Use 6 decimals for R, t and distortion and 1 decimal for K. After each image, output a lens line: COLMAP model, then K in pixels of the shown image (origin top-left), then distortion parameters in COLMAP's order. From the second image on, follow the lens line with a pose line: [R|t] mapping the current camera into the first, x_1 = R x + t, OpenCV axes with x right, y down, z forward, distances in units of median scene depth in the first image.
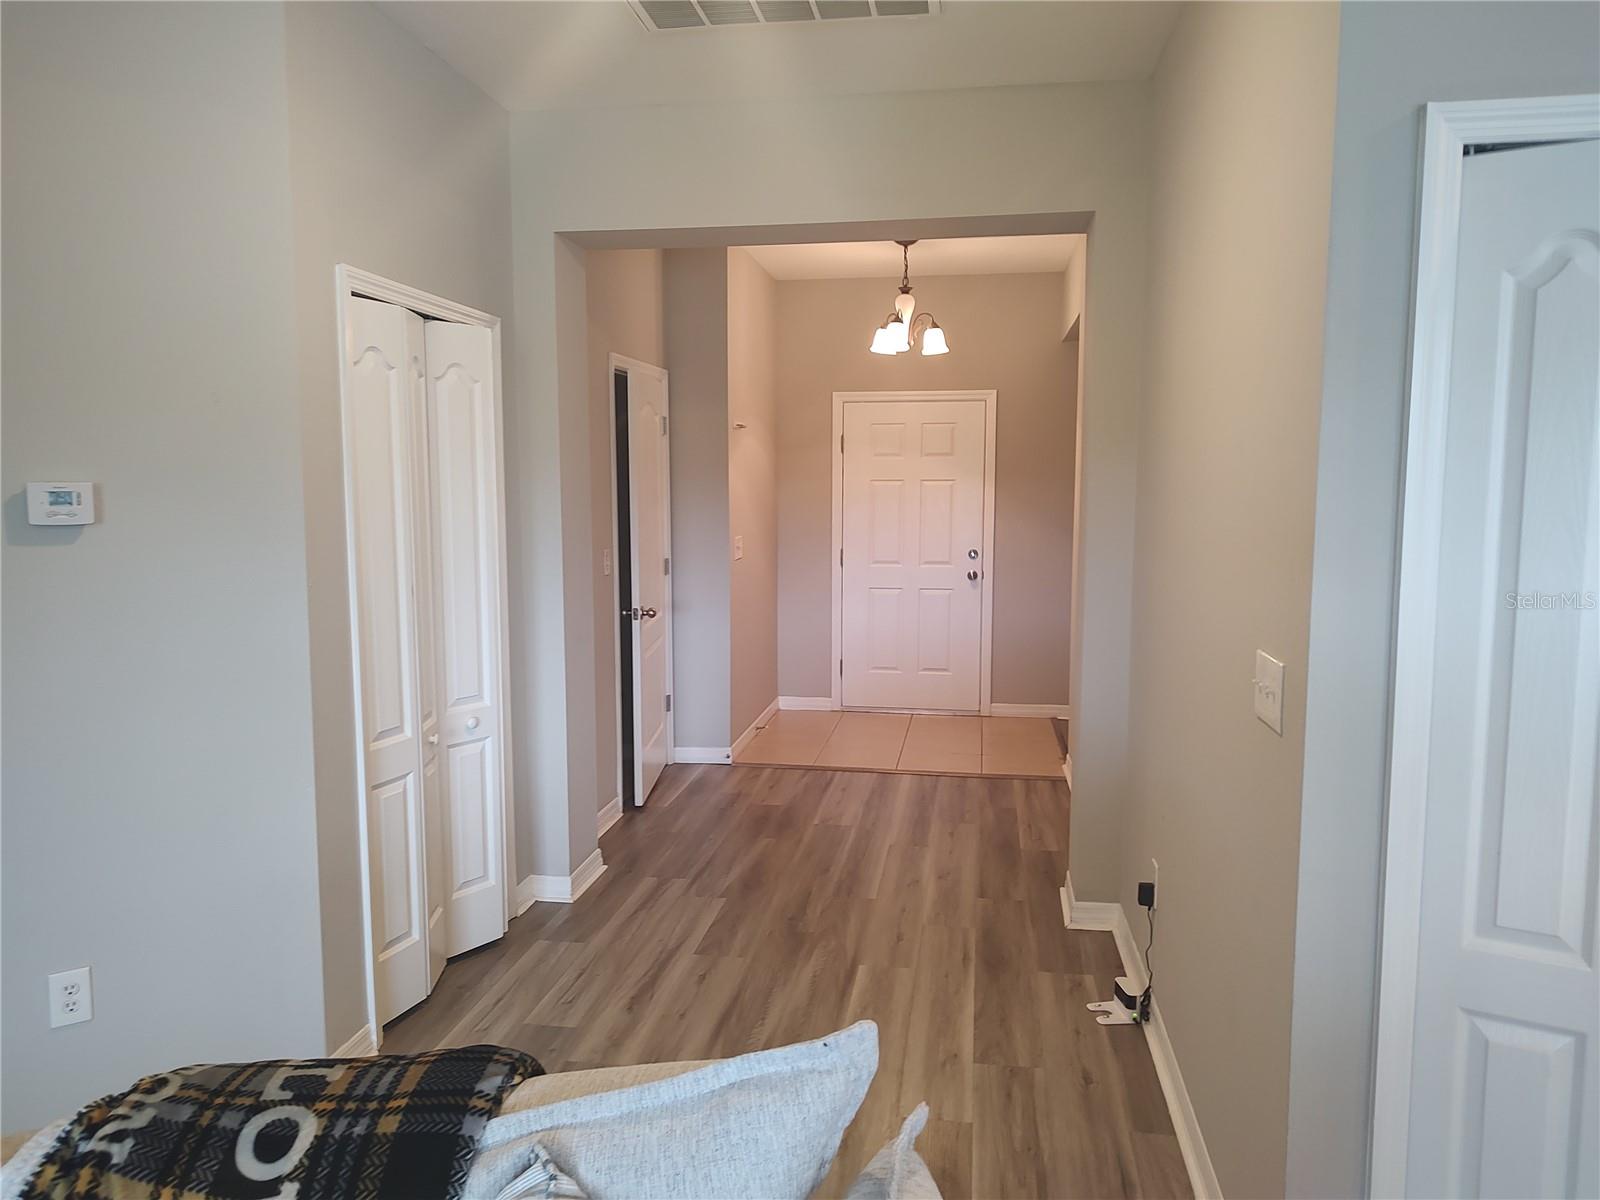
lens RADIAL K [[1148.4, 0, 795.6], [0, 1148.4, 598.2], [0, 0, 1]] dist [0.020222, -0.023063]
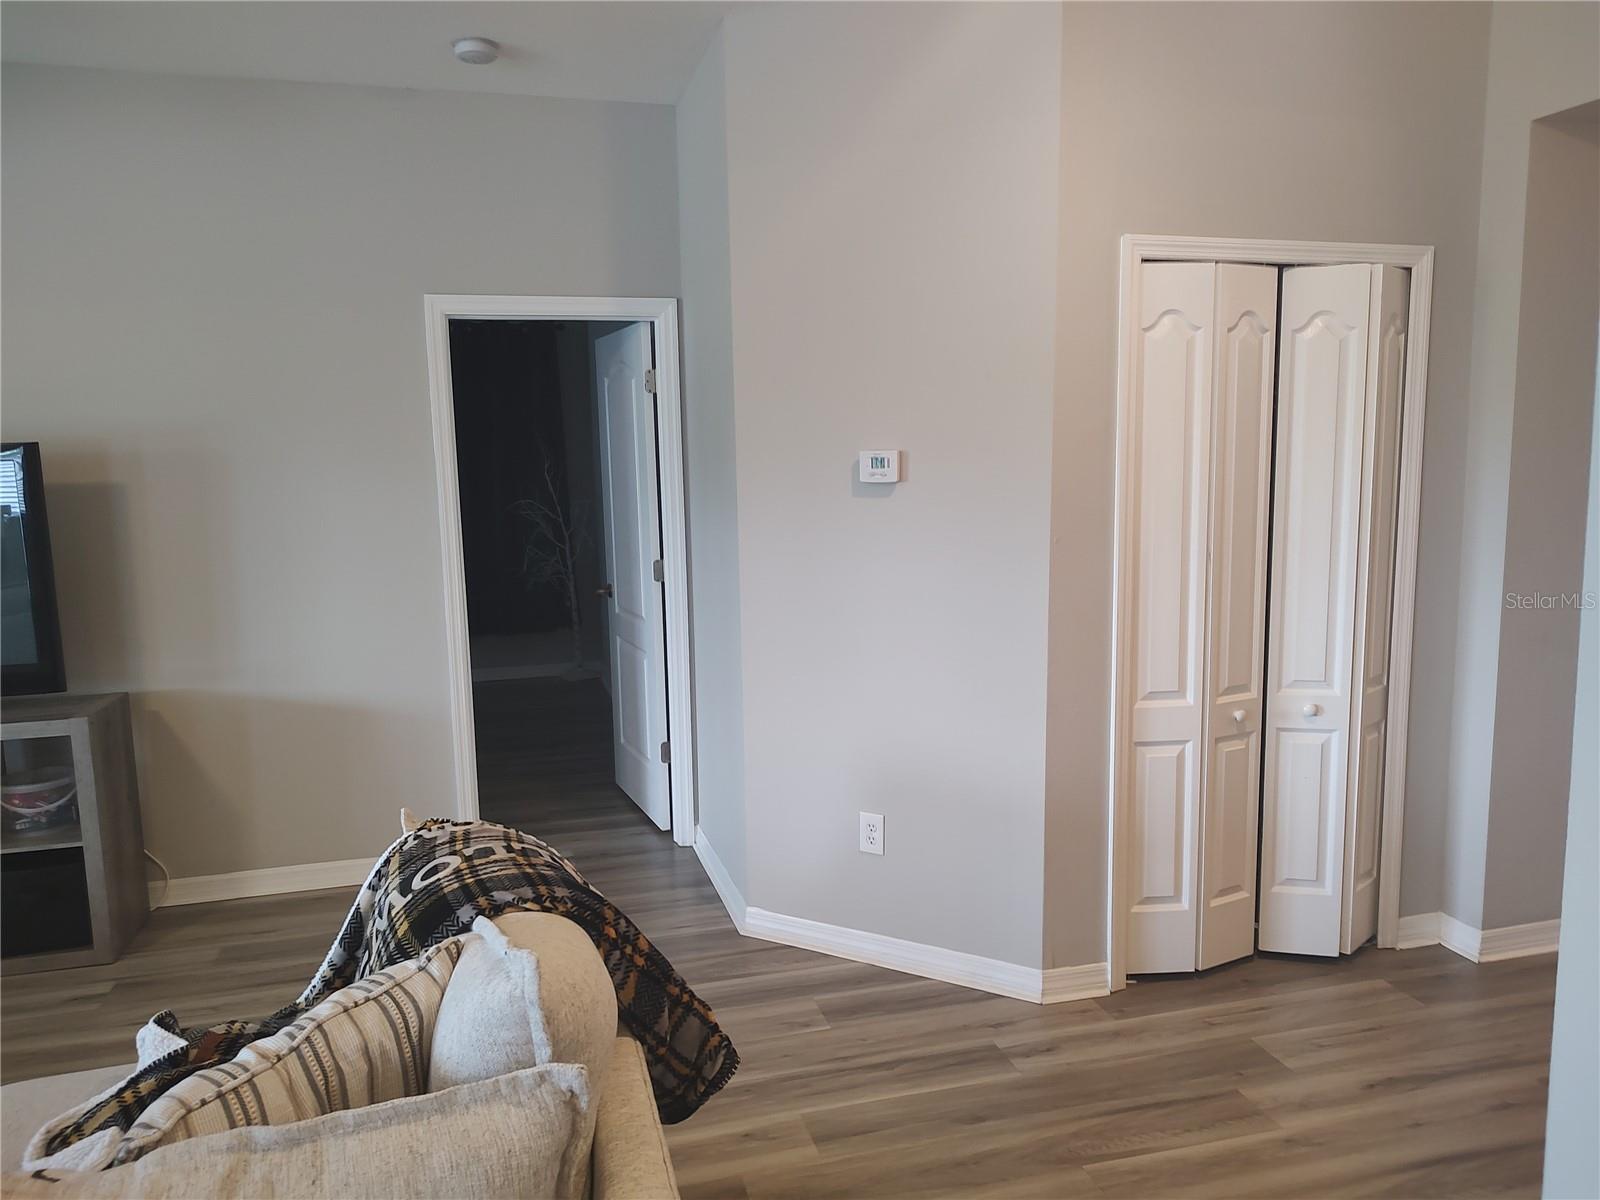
lens RADIAL K [[1148.4, 0, 795.6], [0, 1148.4, 598.2], [0, 0, 1]] dist [0.020222, -0.023063]
pose [[0.395157, 0.112285, -0.911725, 0.469516], [-0.077834, 0.993025, 0.088563, -0.034785], [0.915310, 0.035967, 0.401140, 0.325921]]
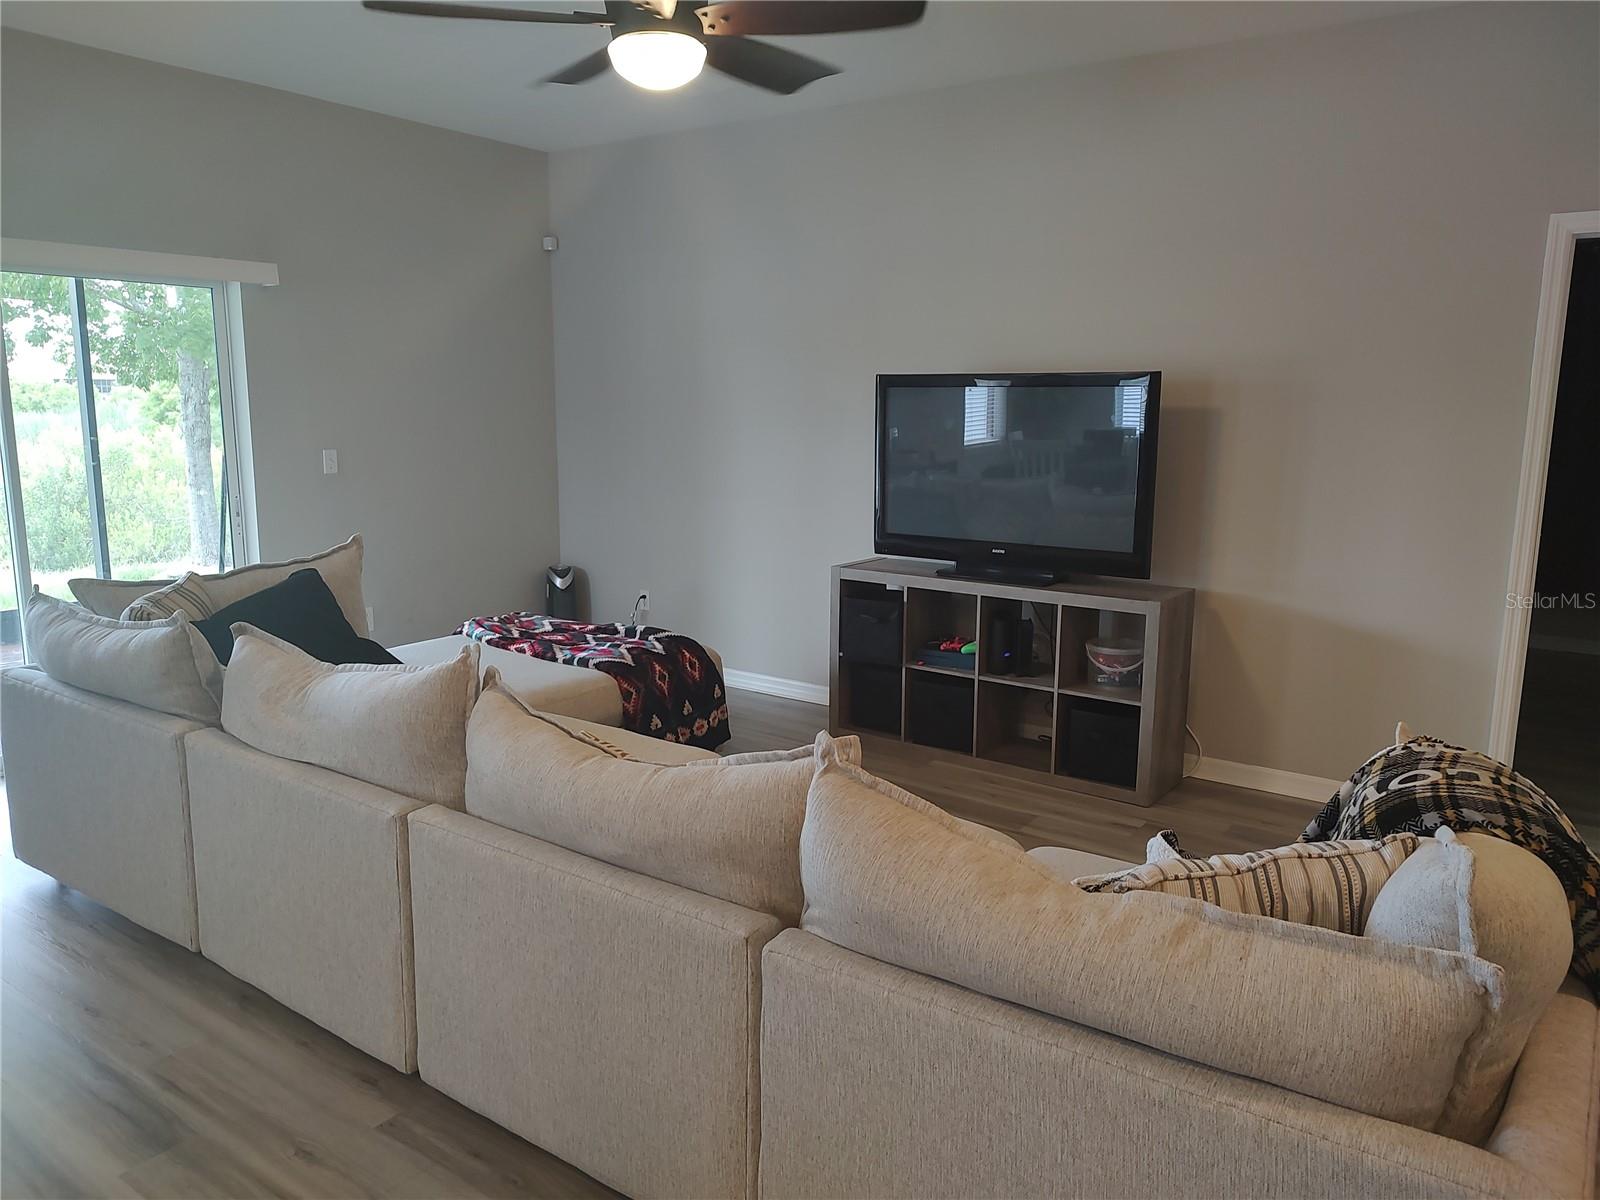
lens RADIAL K [[1148.4, 0, 795.6], [0, 1148.4, 598.2], [0, 0, 1]] dist [0.020222, -0.023063]
pose [[-0.462827, 0.153247, -0.873102, 0.568600], [-0.104033, 0.968747, 0.225182, -0.029707], [0.880323, 0.195051, -0.432419, 0.357465]]
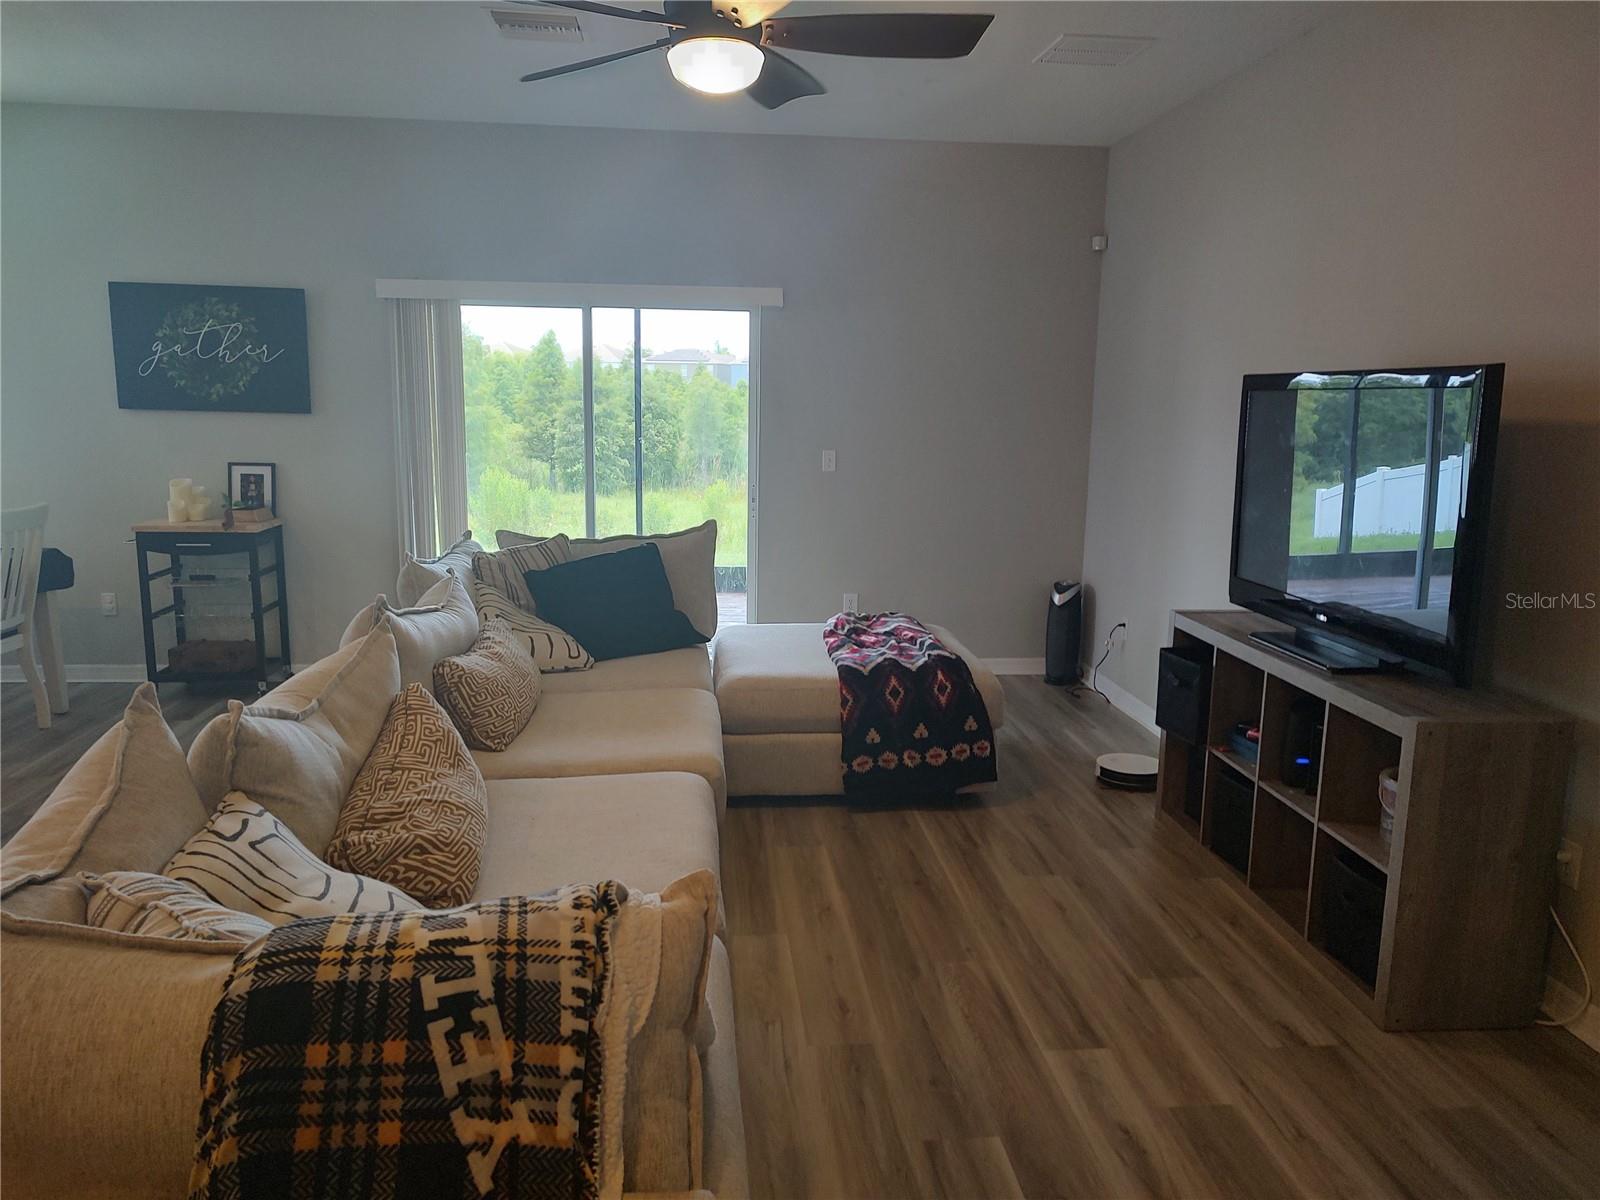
lens RADIAL K [[1148.4, 0, 795.6], [0, 1148.4, 598.2], [0, 0, 1]] dist [0.020222, -0.023063]
pose [[-0.972334, 0.029093, -0.231778, -0.216918], [-0.037259, 0.960197, 0.276828, -0.082202], [0.230606, 0.277805, -0.932548, 0.867928]]
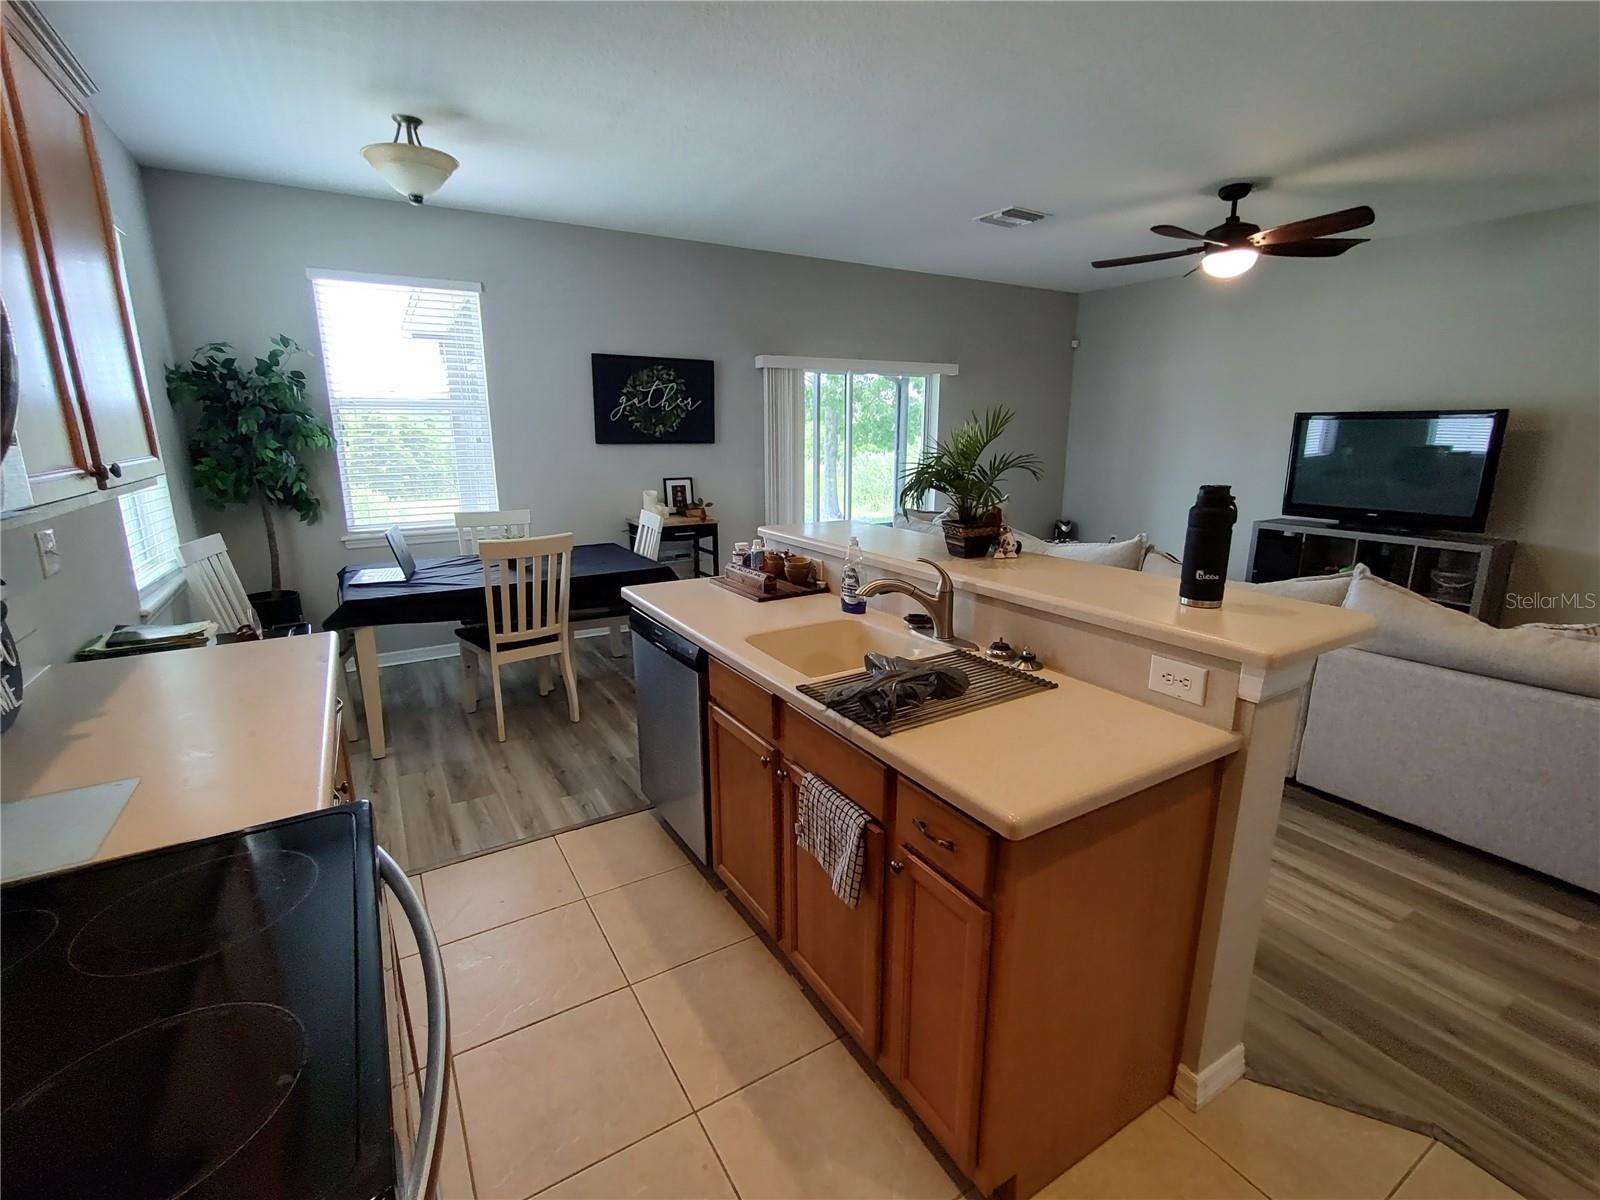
lens RADIAL K [[729.6, 0, 797.0], [0, 729.6, 600.2], [0, 0, 1]] dist [-0.003936, 0.000210]
pose [[-0.775266, 0.152547, -0.612938, 1.248242], [-0.063354, 0.946724, 0.315752, -0.034682], [0.628450, 0.283623, -0.724298, 0.361801]]
